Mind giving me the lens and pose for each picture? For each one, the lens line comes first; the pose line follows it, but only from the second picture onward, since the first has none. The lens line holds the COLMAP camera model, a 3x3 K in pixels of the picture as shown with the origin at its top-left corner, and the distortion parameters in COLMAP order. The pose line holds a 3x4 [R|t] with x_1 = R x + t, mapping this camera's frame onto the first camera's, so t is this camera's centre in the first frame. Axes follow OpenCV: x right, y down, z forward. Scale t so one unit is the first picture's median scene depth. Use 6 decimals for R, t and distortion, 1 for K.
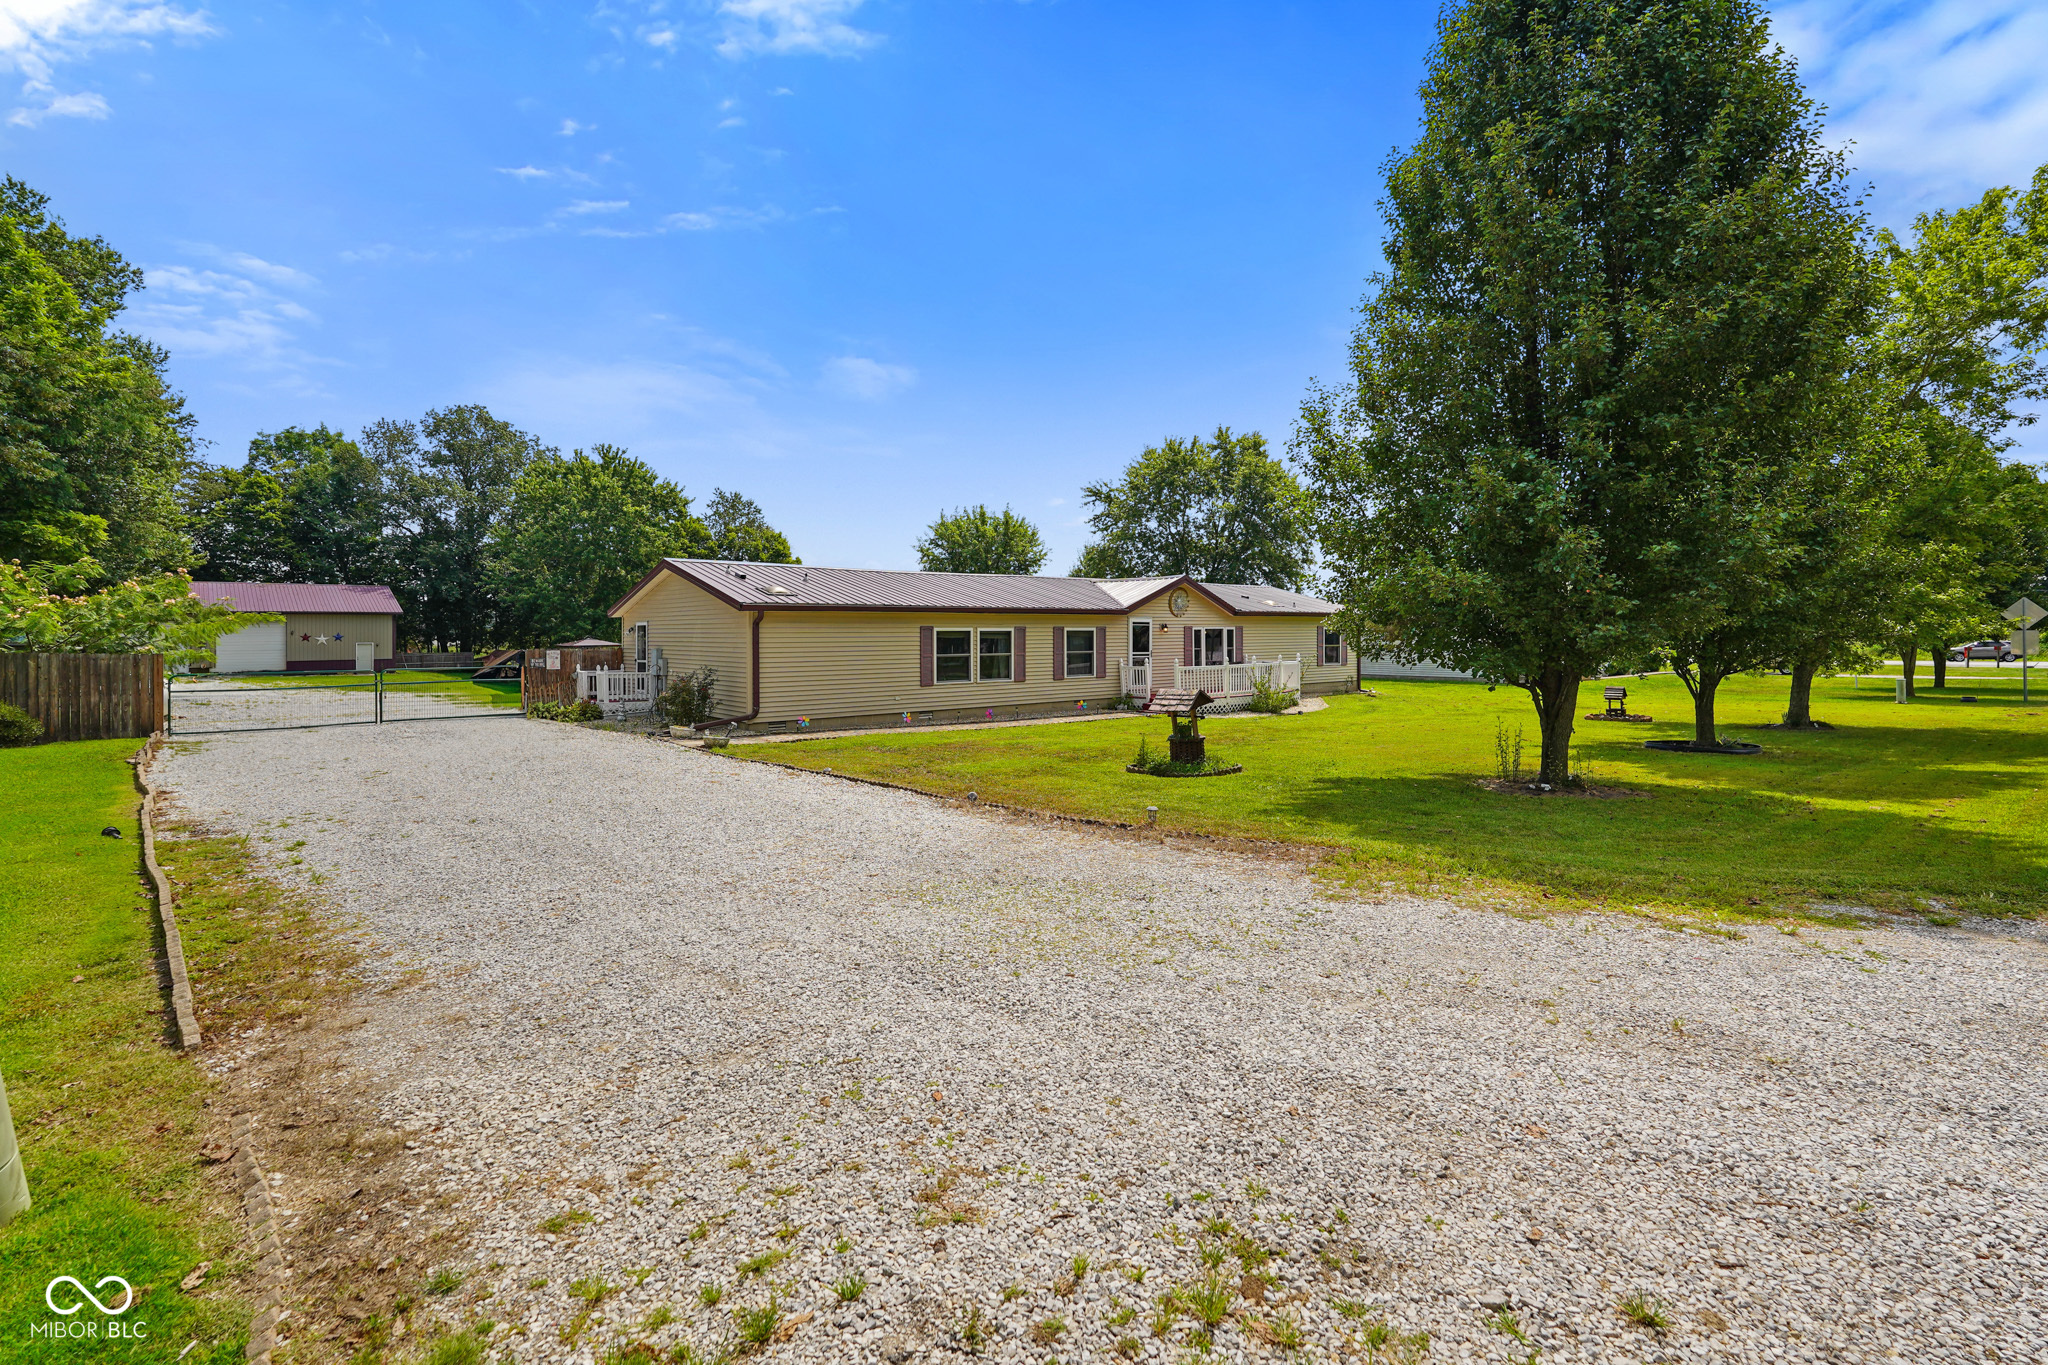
lens RADIAL K [[951.8, 0, 1028.9], [0, 951.8, 635.7], [0, 0, 1]] dist [0.022520, -0.000284]
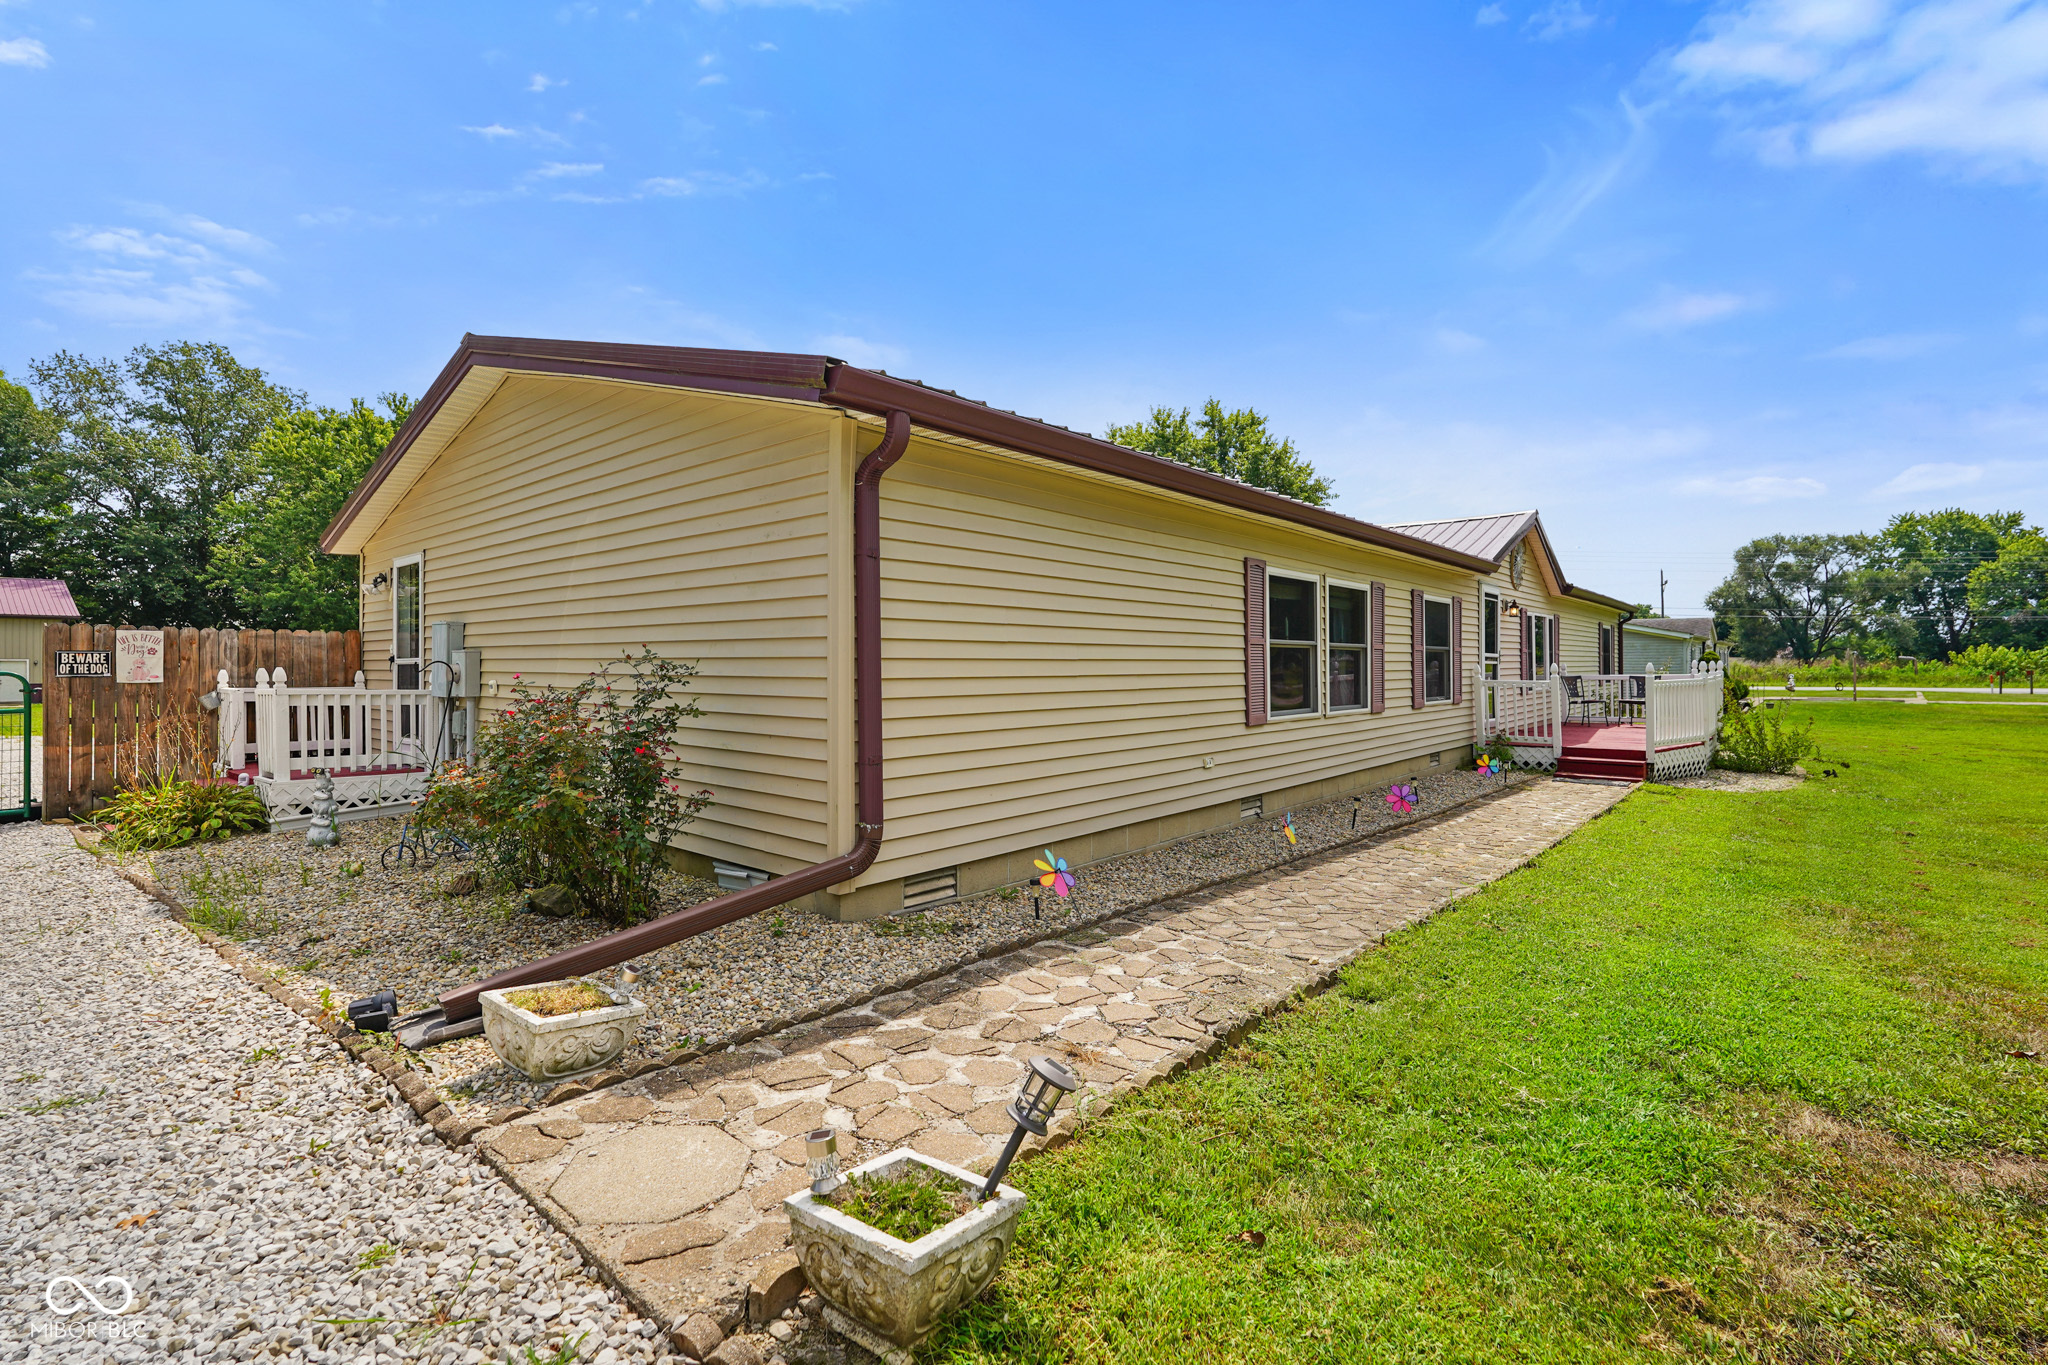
lens RADIAL K [[951.8, 0, 1028.9], [0, 951.8, 635.7], [0, 0, 1]] dist [0.022520, -0.000284]
pose [[0.988084, 0.008642, 0.153674, -0.070481], [-0.004242, 0.999572, -0.028935, 0.008542], [-0.153858, 0.027938, 0.987698, 0.187185]]
